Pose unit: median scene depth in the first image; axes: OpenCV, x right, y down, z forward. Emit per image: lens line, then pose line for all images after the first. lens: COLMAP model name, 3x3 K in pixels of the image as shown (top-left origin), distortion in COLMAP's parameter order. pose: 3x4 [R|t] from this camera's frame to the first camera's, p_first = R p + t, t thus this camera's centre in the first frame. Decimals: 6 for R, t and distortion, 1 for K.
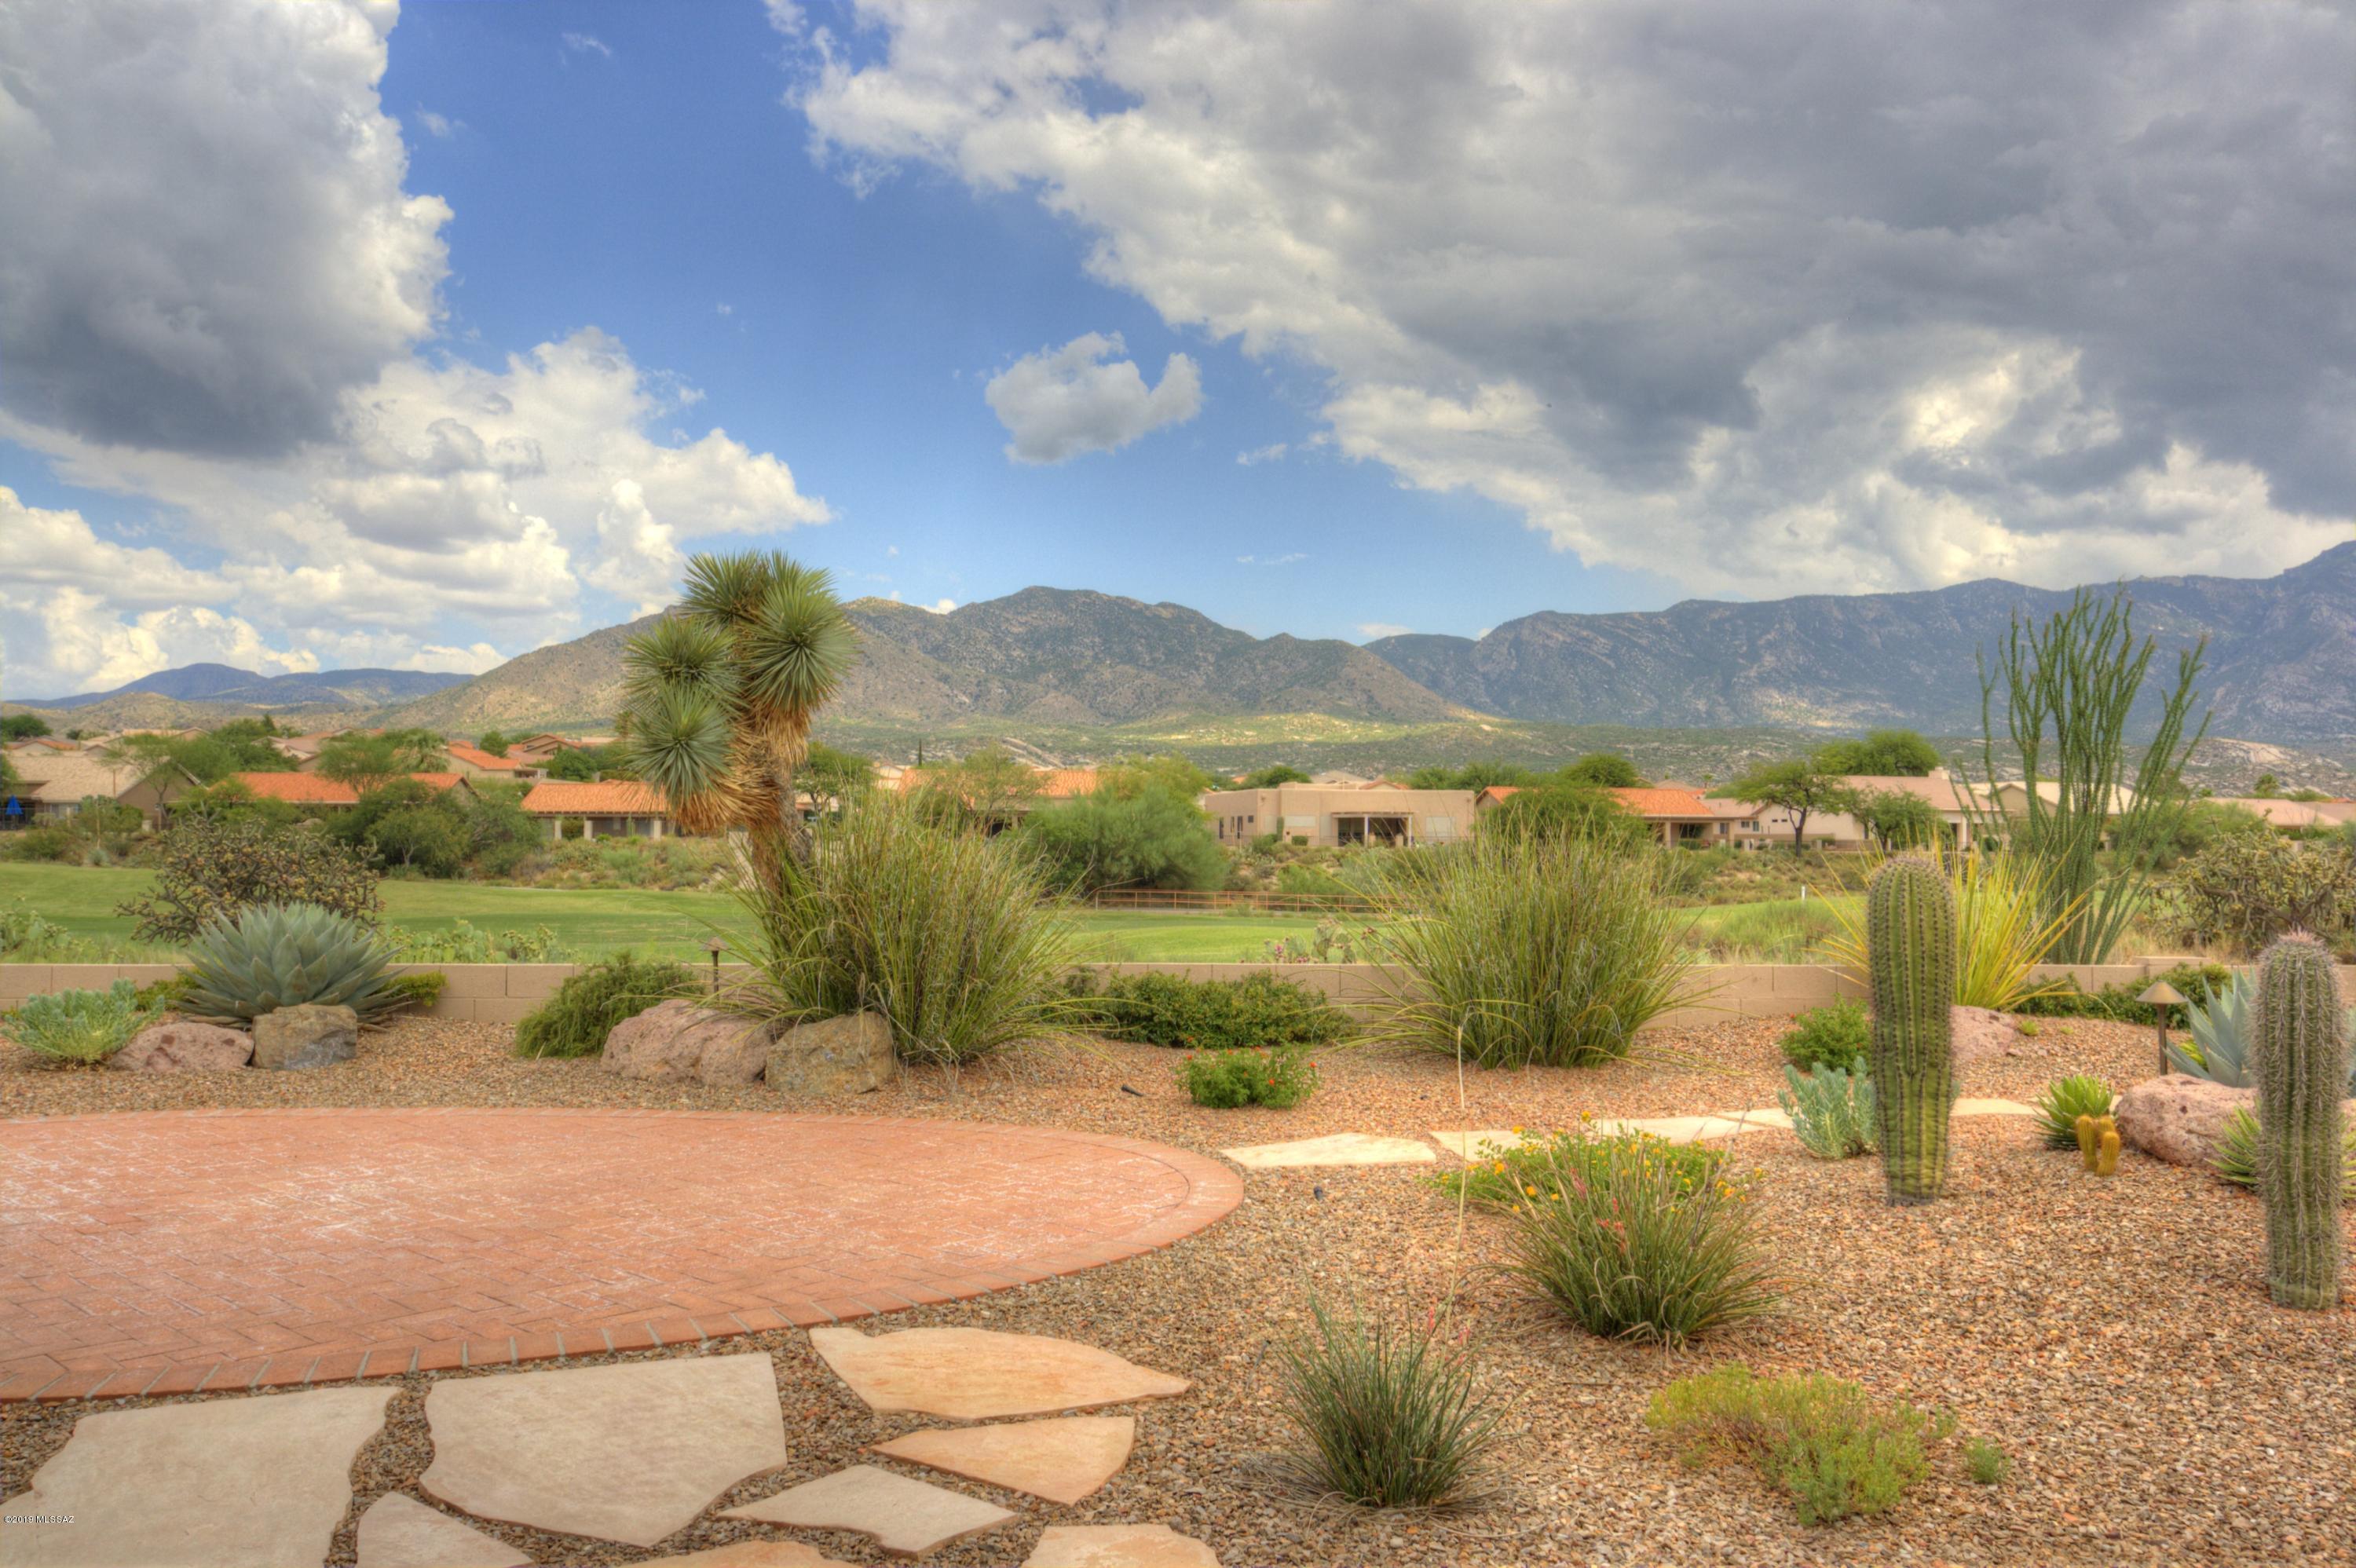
lens RADIAL K [[1813.2, 0, 1184.1], [0, 1813.2, 781.9], [0, 0, 1]] dist [0.022639, -0.018755]
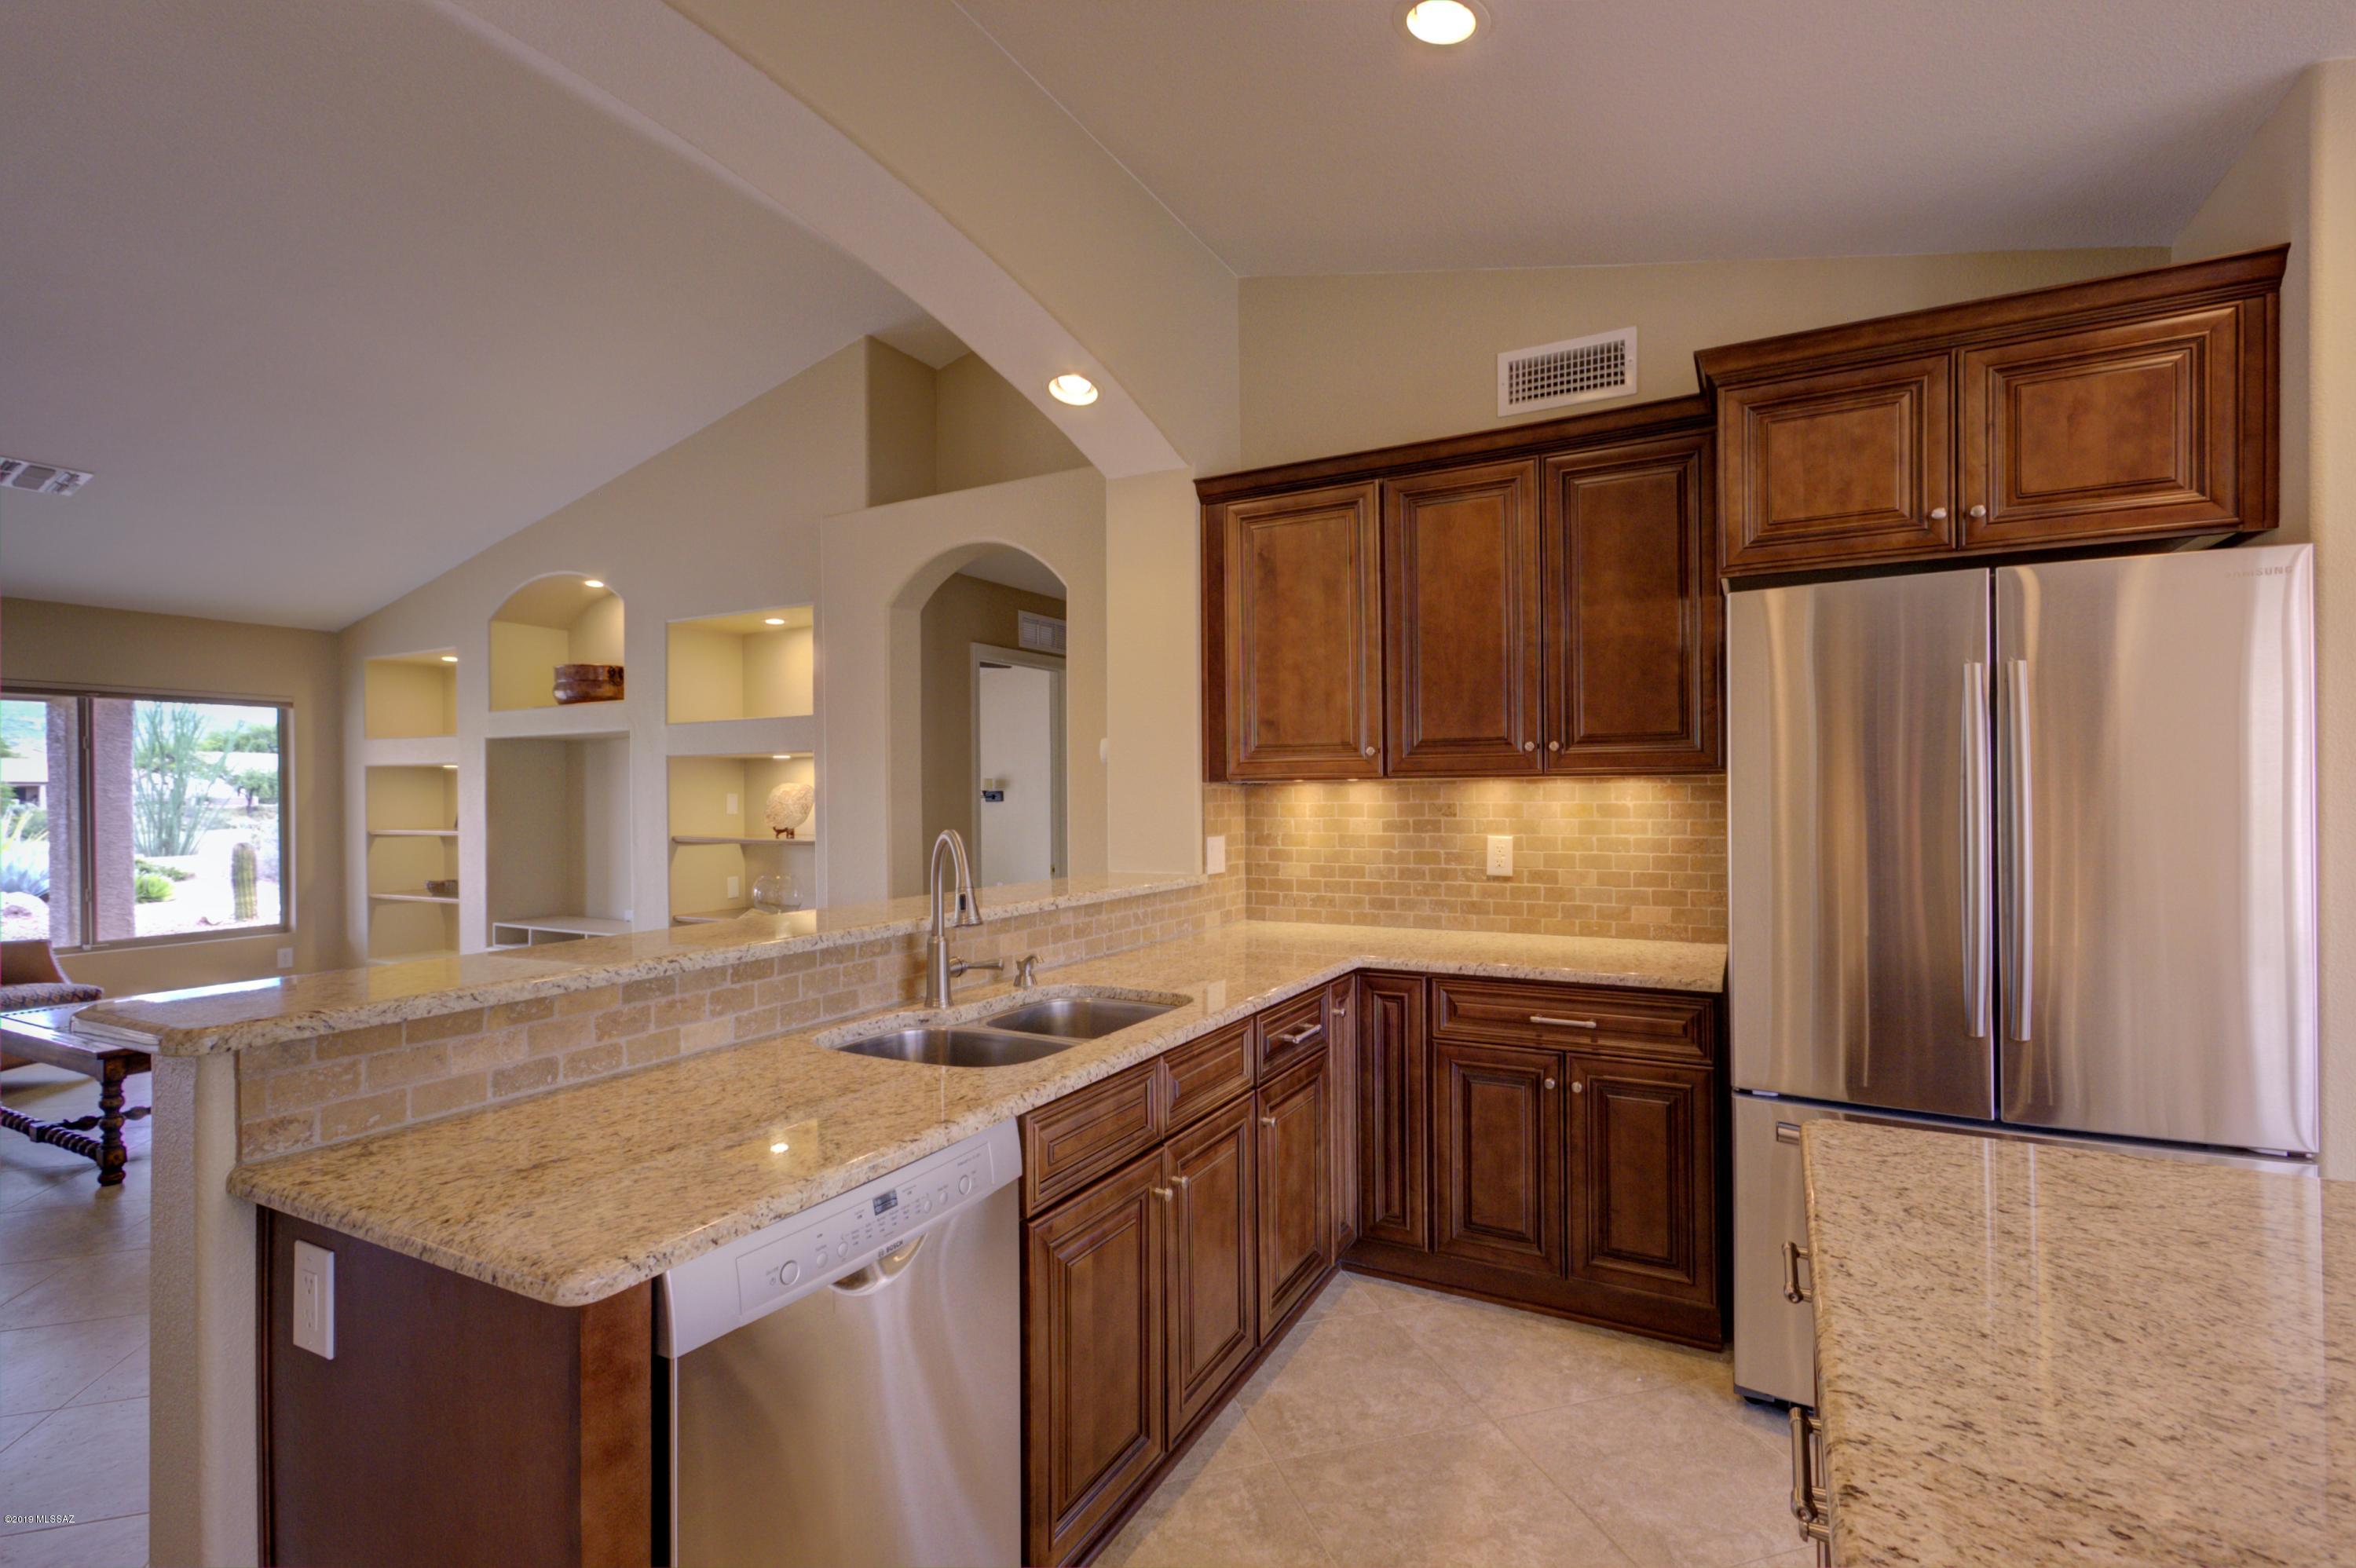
lens RADIAL K [[1080.0, 0, 1189.1], [0, 1080.0, 795.7], [0, 0, 1]] dist [0.010192, -0.000219]
pose [[0.498045, -0.010890, 0.867083, 0.001811], [-0.018597, 0.999557, 0.023236, -0.004032], [-0.866952, -0.027698, 0.497622, -0.094659]]
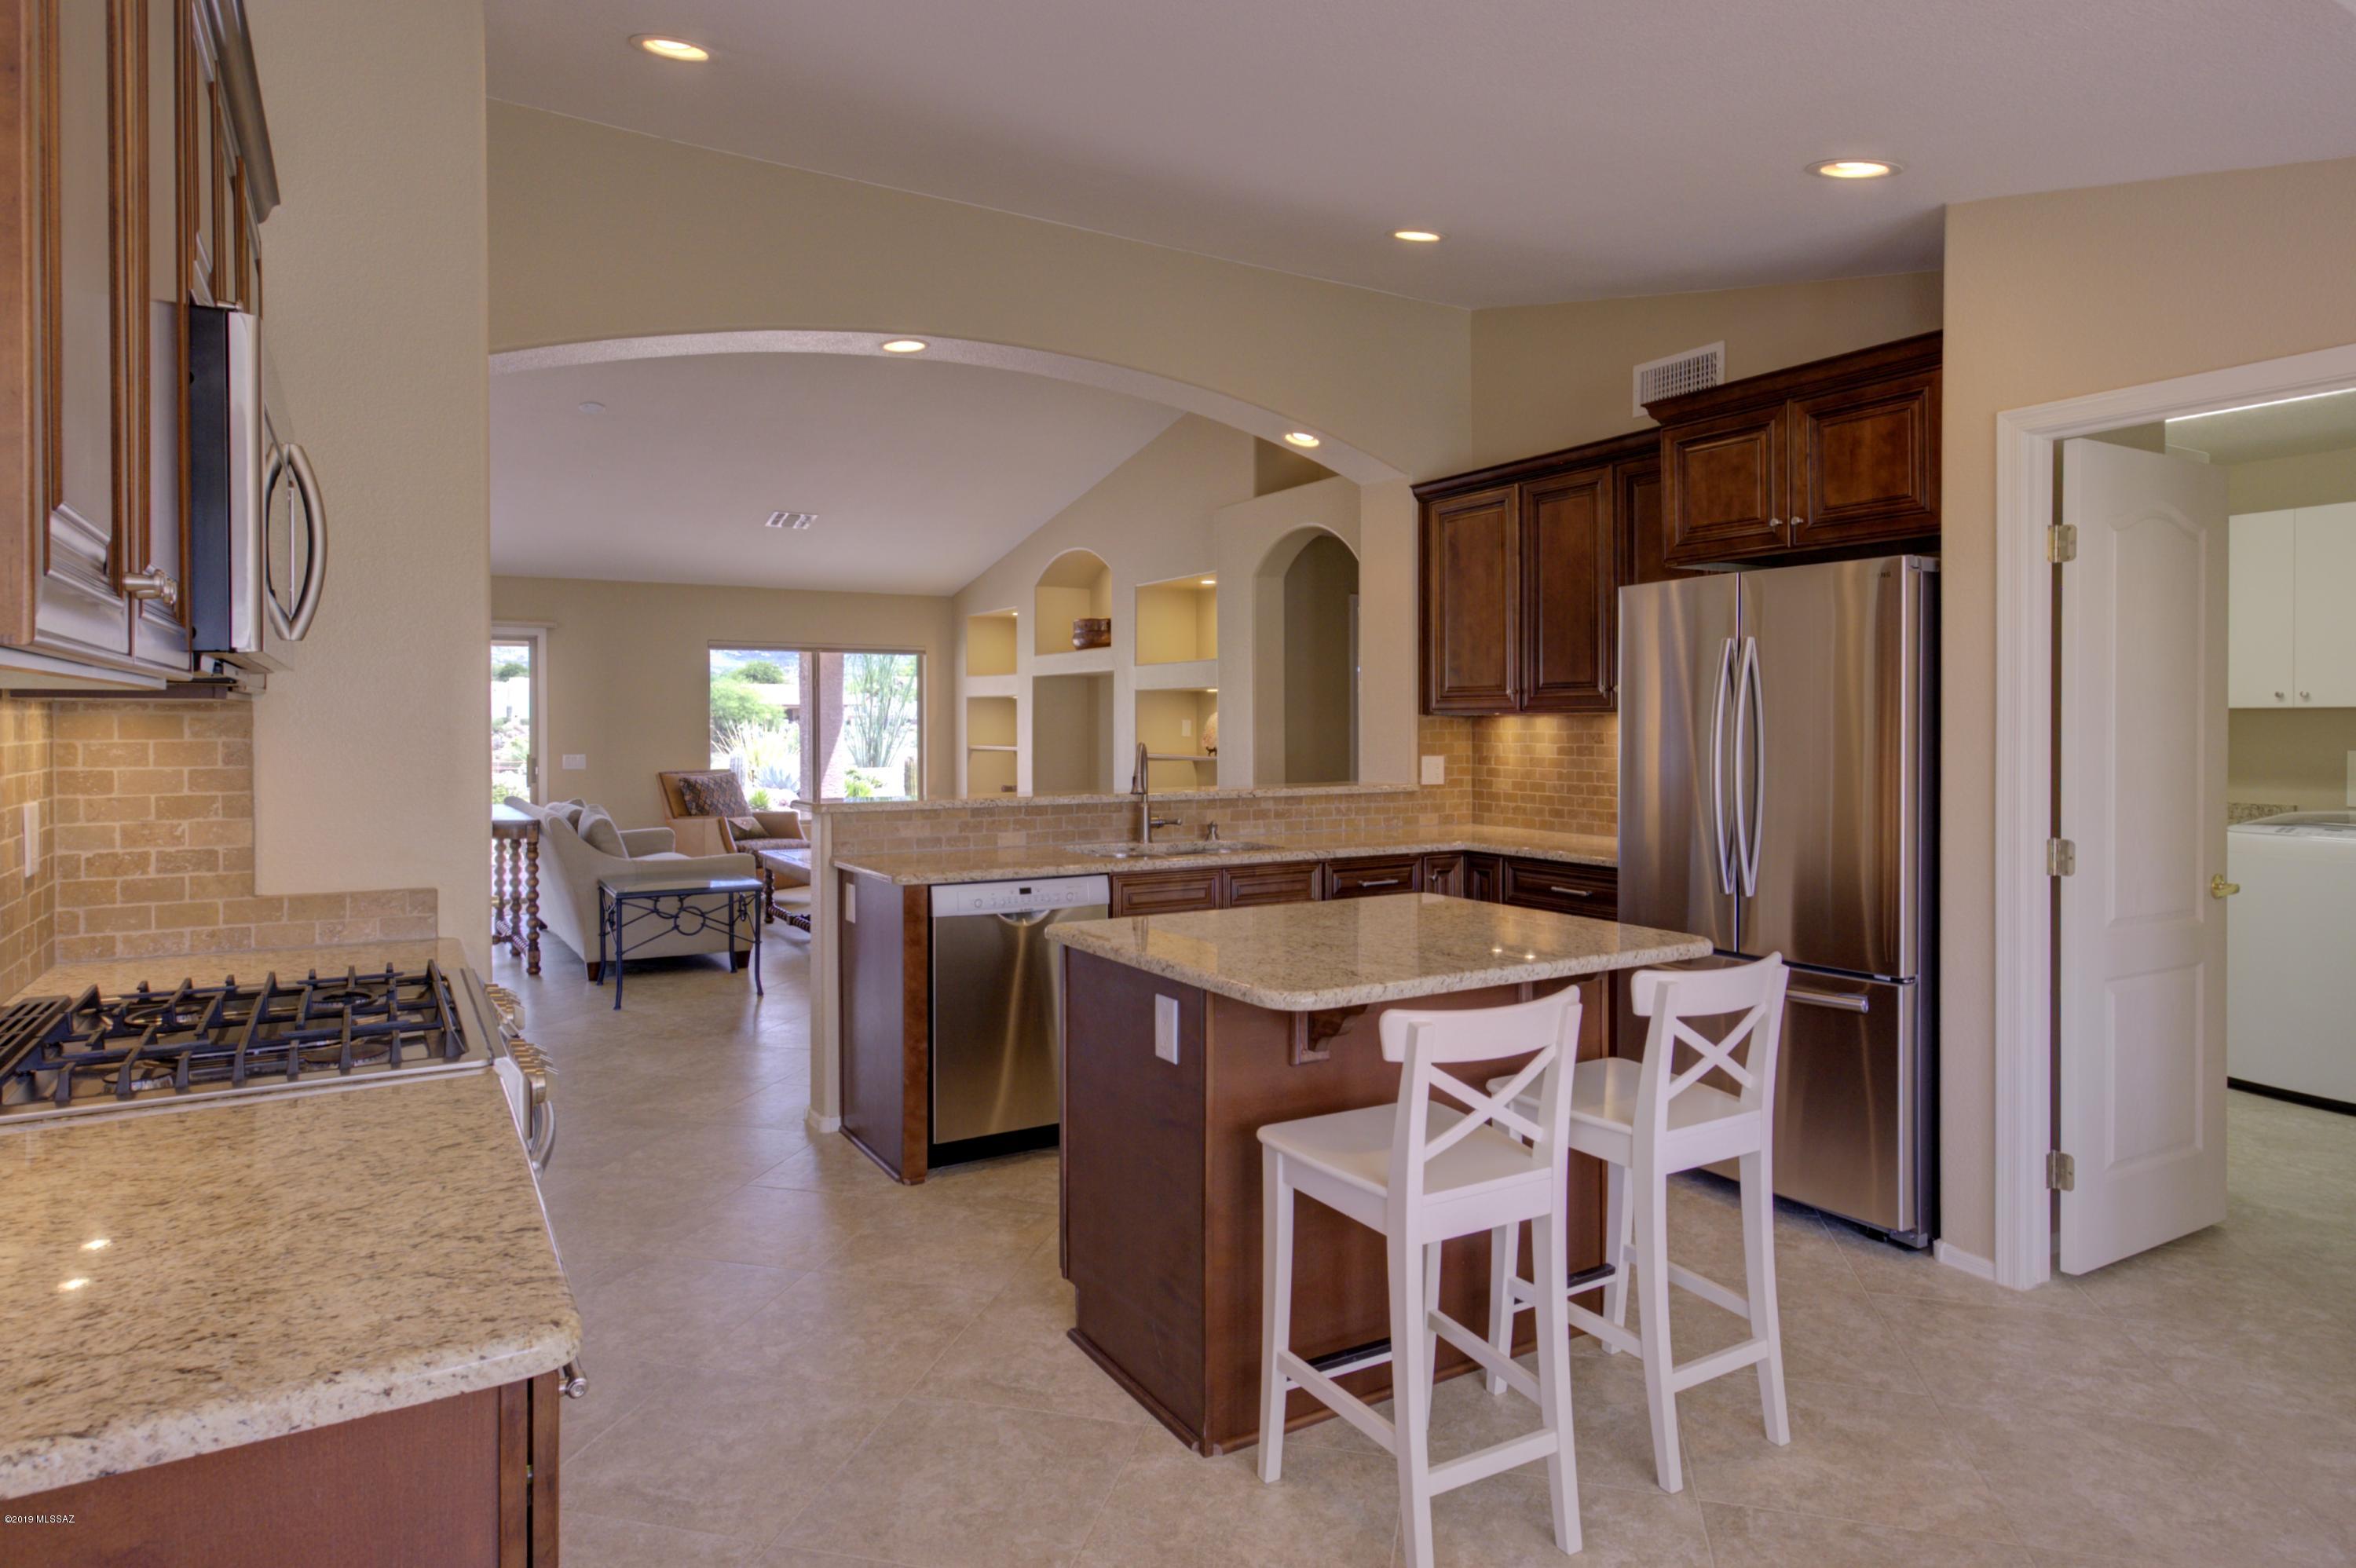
lens RADIAL K [[1340.5, 0, 1187.3], [0, 1340.5, 738.6], [0, 0, 1]] dist [-0.007882, 0.000317]
pose [[0.868592, -0.013052, 0.495356, -0.004140], [-0.010320, 0.998960, 0.044418, -0.005046], [-0.495420, -0.043693, 0.867554, -0.121696]]
